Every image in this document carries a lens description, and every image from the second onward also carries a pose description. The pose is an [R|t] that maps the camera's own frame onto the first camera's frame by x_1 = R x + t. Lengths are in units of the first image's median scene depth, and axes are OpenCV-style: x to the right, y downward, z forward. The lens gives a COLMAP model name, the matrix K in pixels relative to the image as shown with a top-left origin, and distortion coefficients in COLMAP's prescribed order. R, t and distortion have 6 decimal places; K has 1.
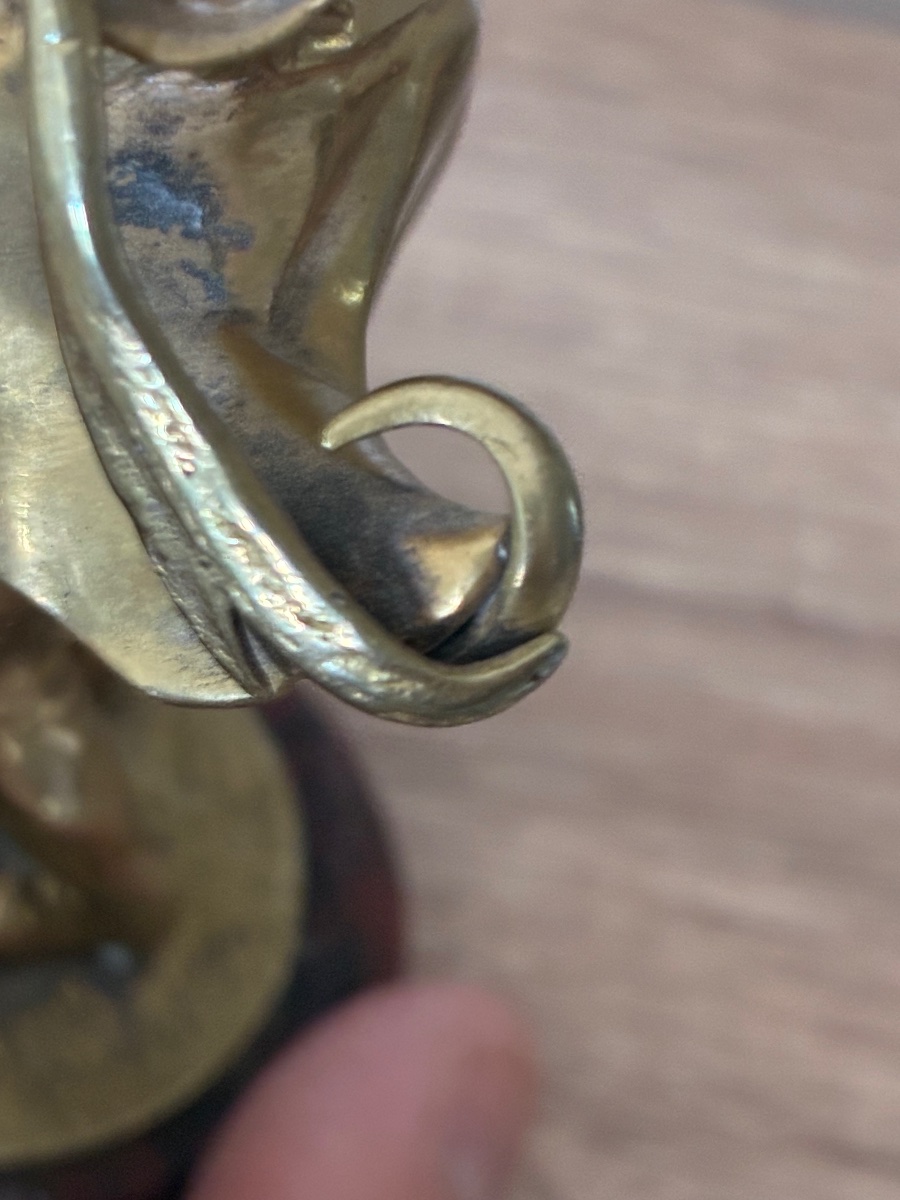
lens RADIAL K [[2482.9, 0, 451.3], [0, 2482.9, 599.2], [0, 0, 1]] dist [0.364286, 0.000000]
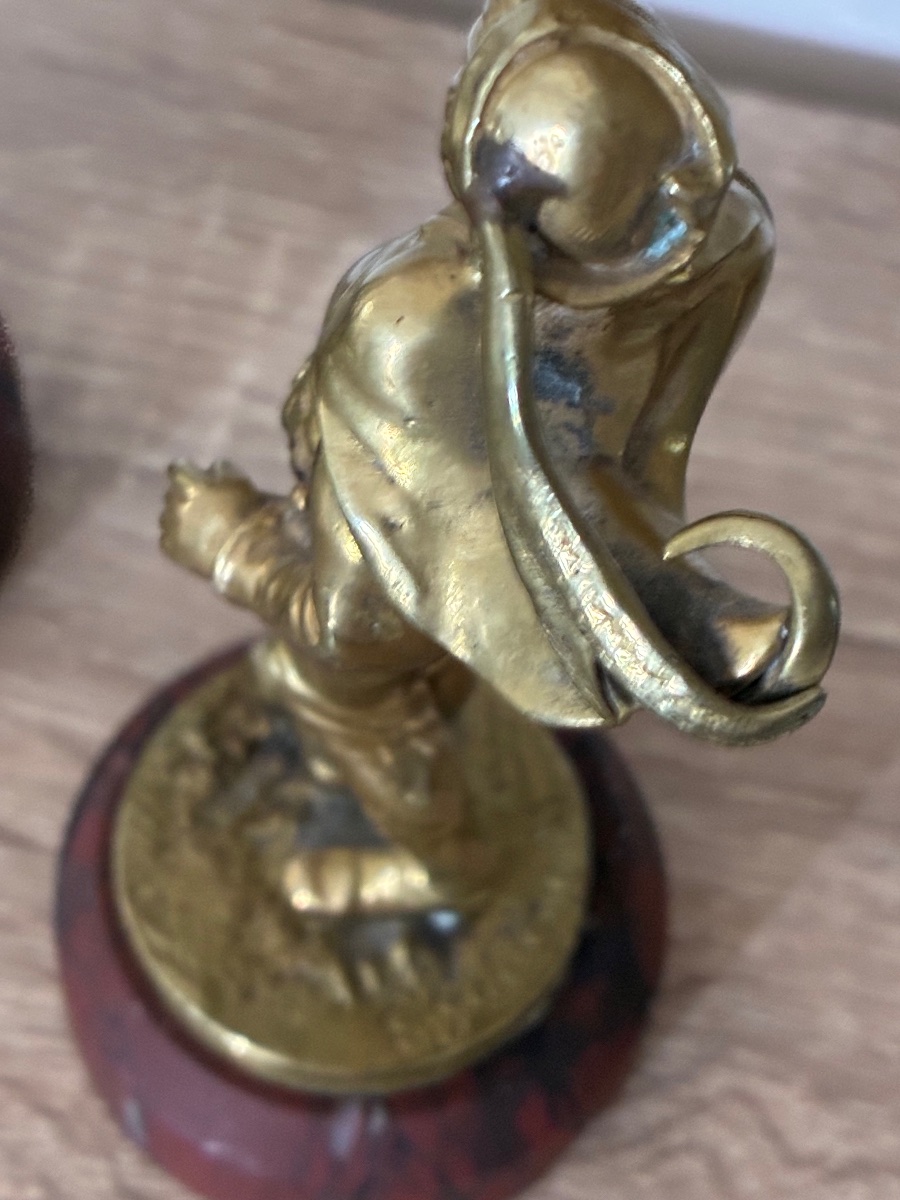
lens RADIAL K [[2482.9, 0, 449.9], [0, 2482.9, 598.2], [0, 0, 1]] dist [0.364286, 0.000000]
pose [[0.995546, 0.036645, -0.086858, -0.046877], [-0.037664, 0.999239, -0.010118, -0.015663], [0.086421, 0.013345, 0.996169, -0.478580]]
